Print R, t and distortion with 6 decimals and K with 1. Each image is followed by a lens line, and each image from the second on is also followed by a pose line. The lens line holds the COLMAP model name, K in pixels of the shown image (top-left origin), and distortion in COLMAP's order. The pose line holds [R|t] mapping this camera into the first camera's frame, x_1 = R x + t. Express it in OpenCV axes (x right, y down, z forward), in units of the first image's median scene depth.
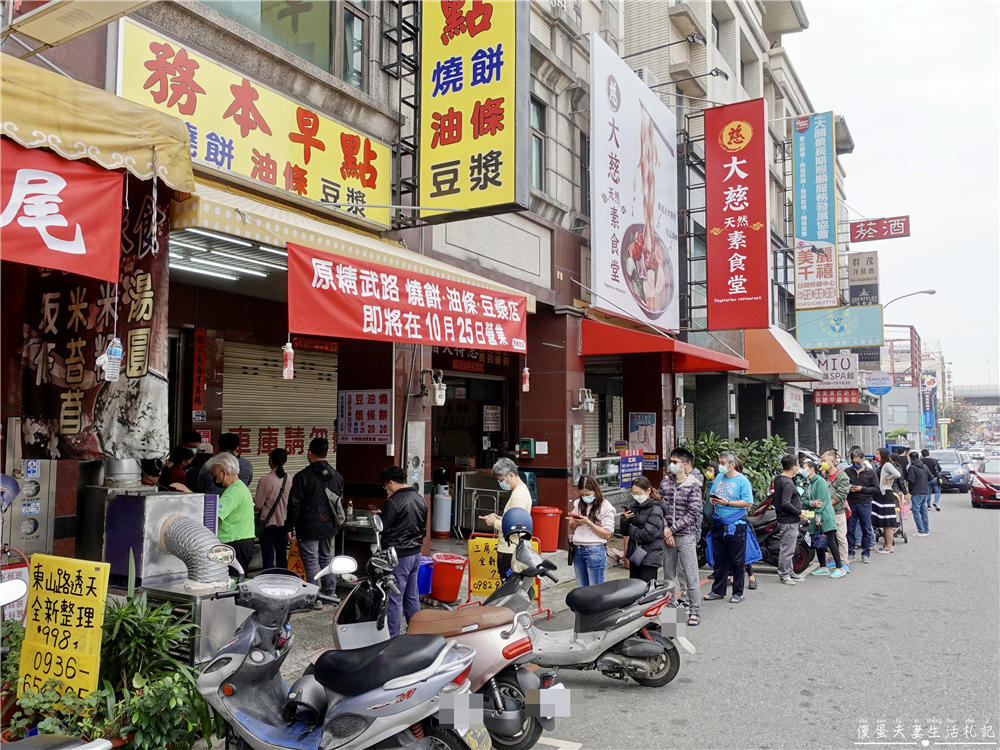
lens RADIAL K [[764.1, 0, 500.0], [0, 764.1, 375.0], [0, 0, 1]] dist [0.050123, -0.137036]
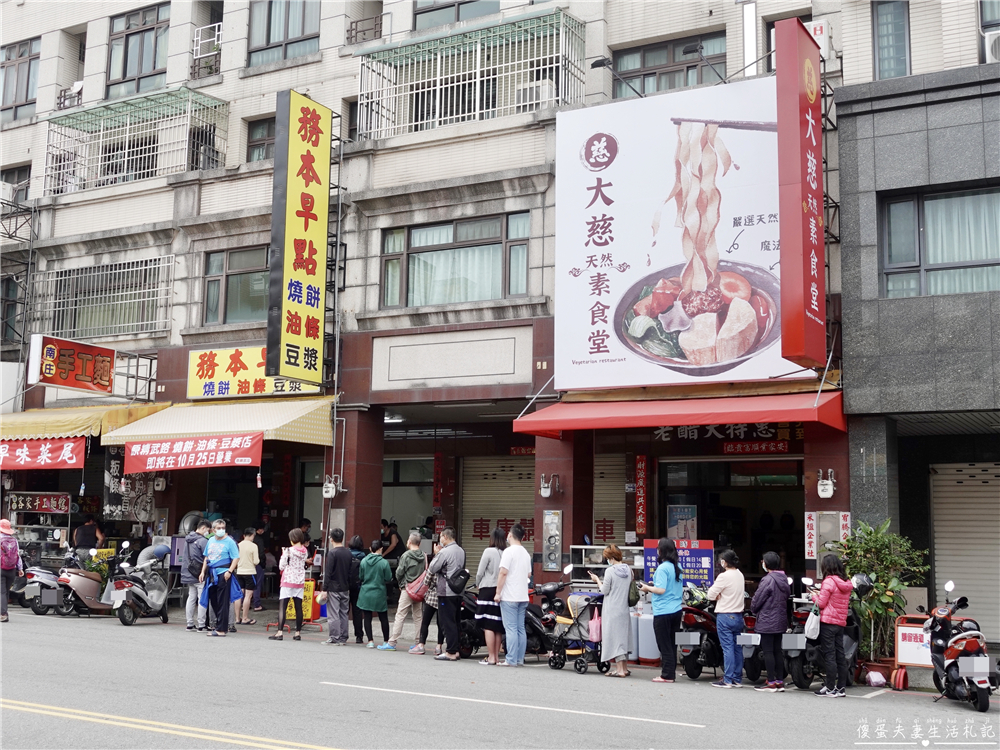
lens RADIAL K [[1170.7, 0, 500.0], [0, 1170.7, 375.0], [0, 0, 1]] dist [-0.000051, -0.020662]
pose [[0.052341, -0.140430, -0.988706, 2.941929], [0.049701, 0.989203, -0.137870, 0.174906], [0.997392, -0.041923, 0.058755, 1.543073]]
